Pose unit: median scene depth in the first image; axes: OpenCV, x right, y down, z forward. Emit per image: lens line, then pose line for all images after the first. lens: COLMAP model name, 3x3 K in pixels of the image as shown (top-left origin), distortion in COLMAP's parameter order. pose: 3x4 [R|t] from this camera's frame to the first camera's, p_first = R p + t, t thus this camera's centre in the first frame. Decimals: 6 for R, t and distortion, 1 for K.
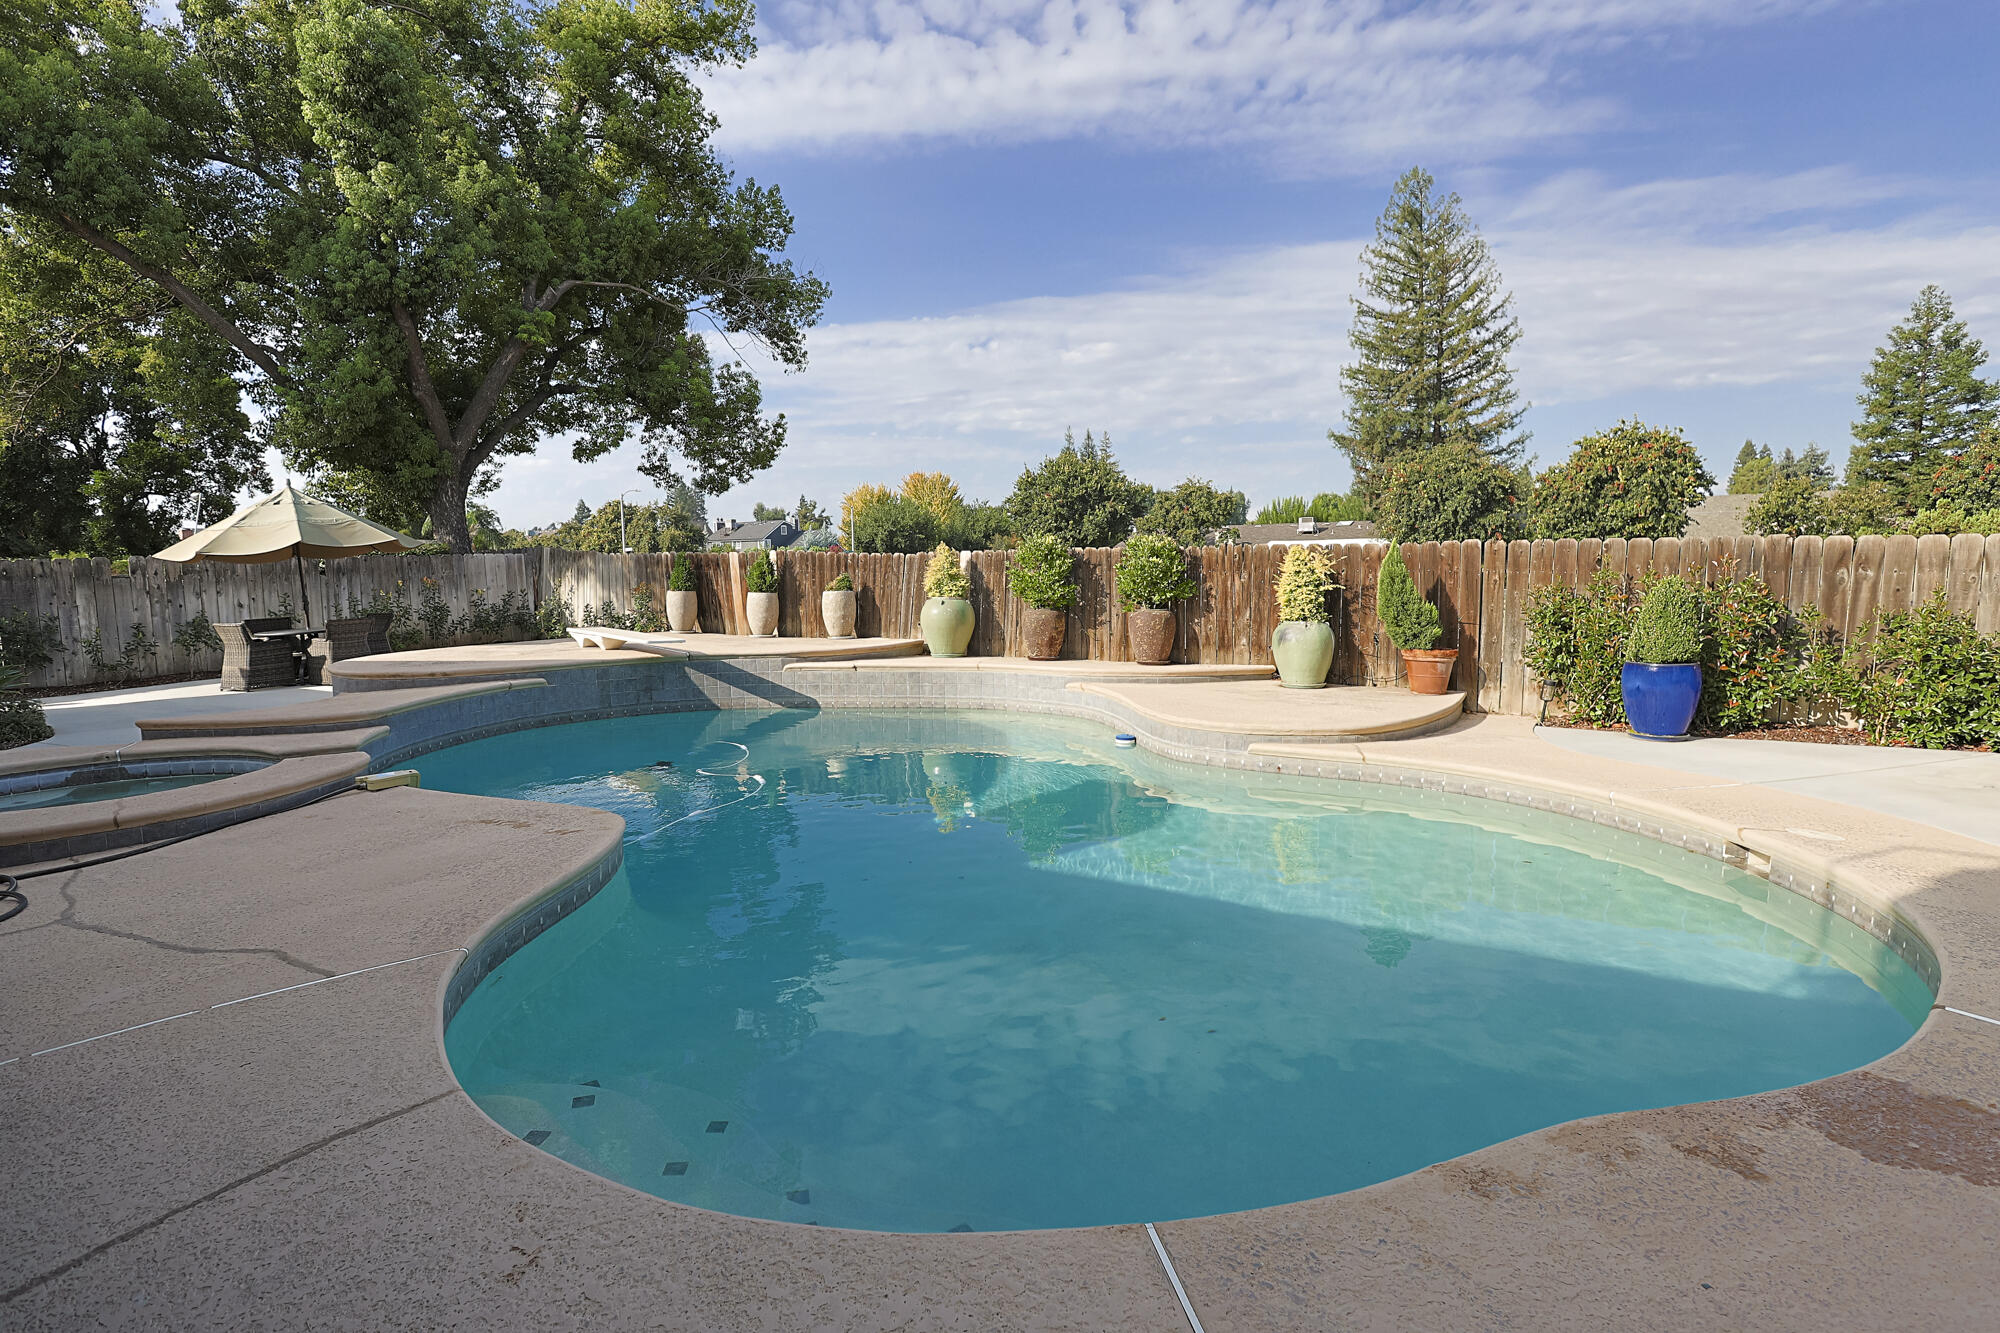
lens RADIAL K [[981.0, 0, 980.7], [0, 981.0, 664.3], [0, 0, 1]] dist [0.003271, -0.000339]
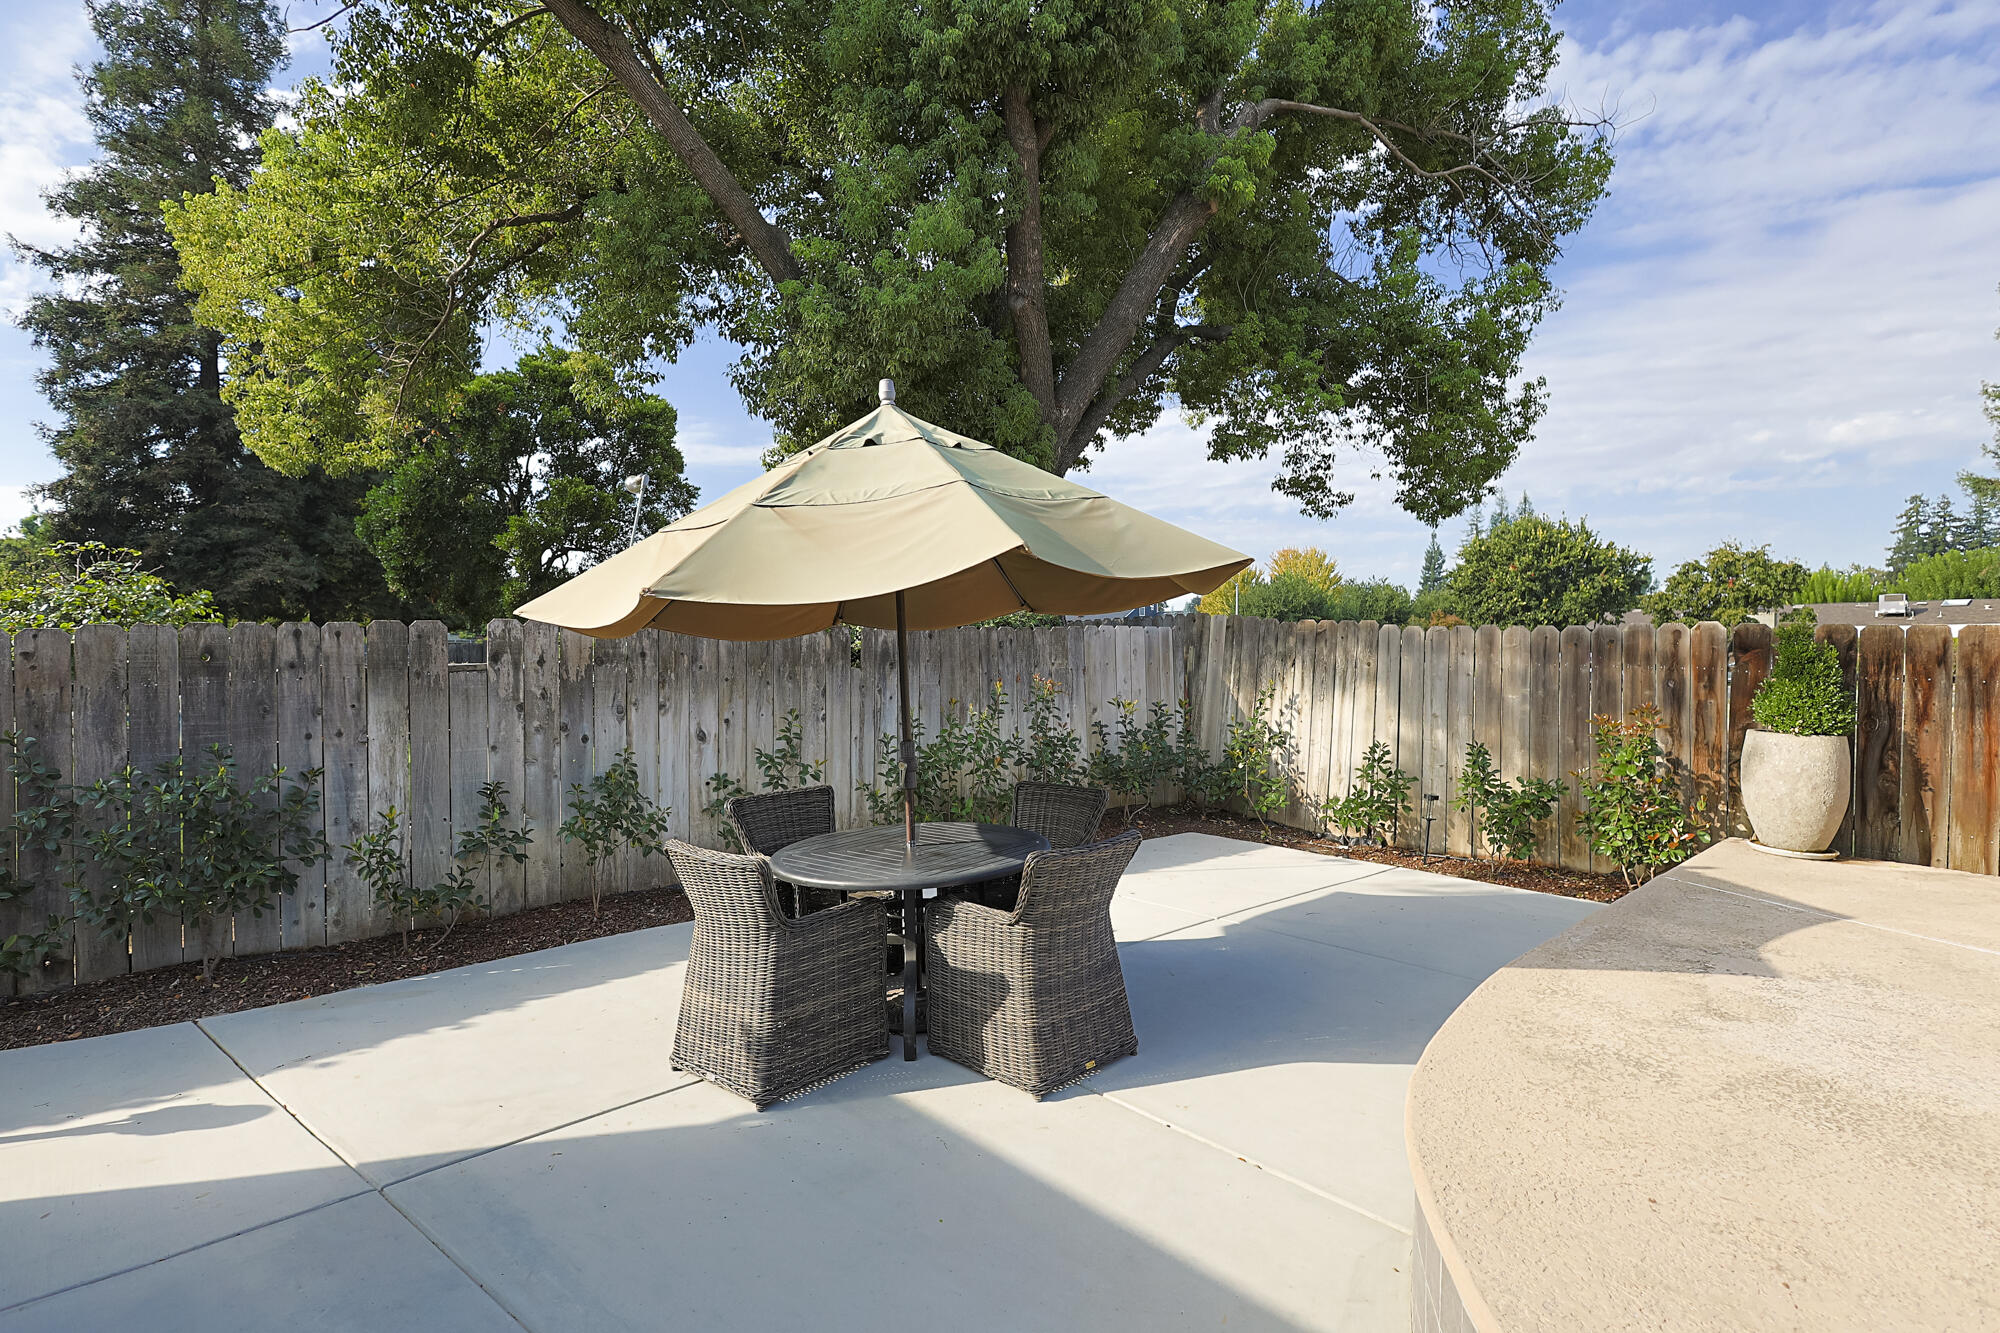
lens RADIAL K [[975.1, 0, 1004.9], [0, 975.1, 667.8], [0, 0, 1]] dist [-0.001463, 0.000245]
pose [[0.959252, 0.019274, -0.281894, -0.484262], [-0.042060, 0.996296, -0.075005, -0.060846], [0.279405, 0.083805, 0.956509, 0.598745]]
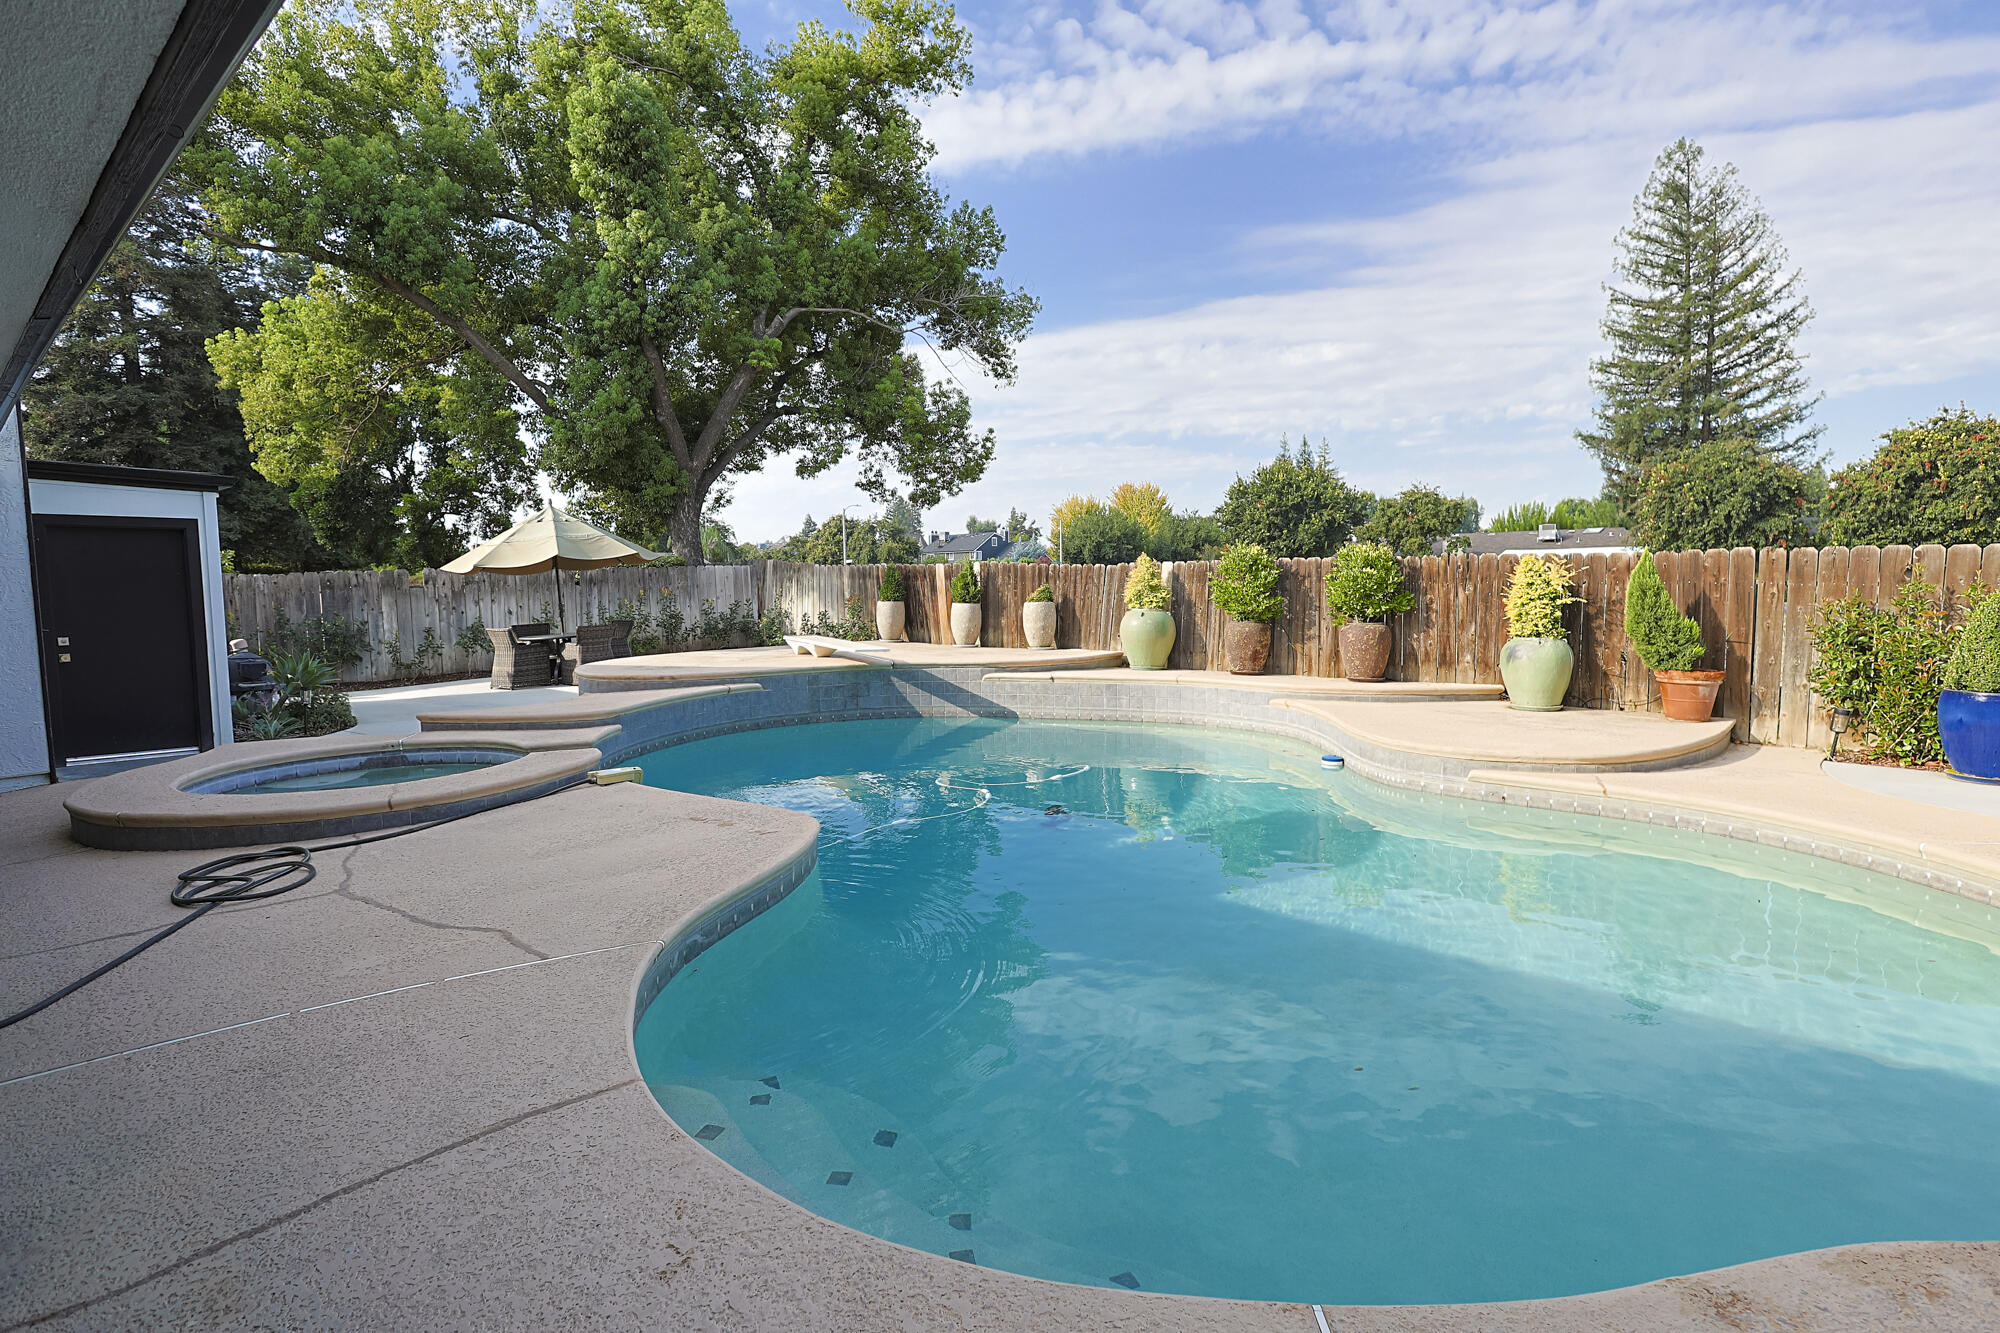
lens RADIAL K [[981.3, 0, 1008.1], [0, 981.3, 658.4], [0, 0, 1]] dist [0.001835, 0.000325]
pose [[0.983234, 0.015005, -0.181729, 0.006402], [-0.018063, 0.999722, -0.015186, -0.000963], [0.181450, 0.018214, 0.983231, 0.006576]]
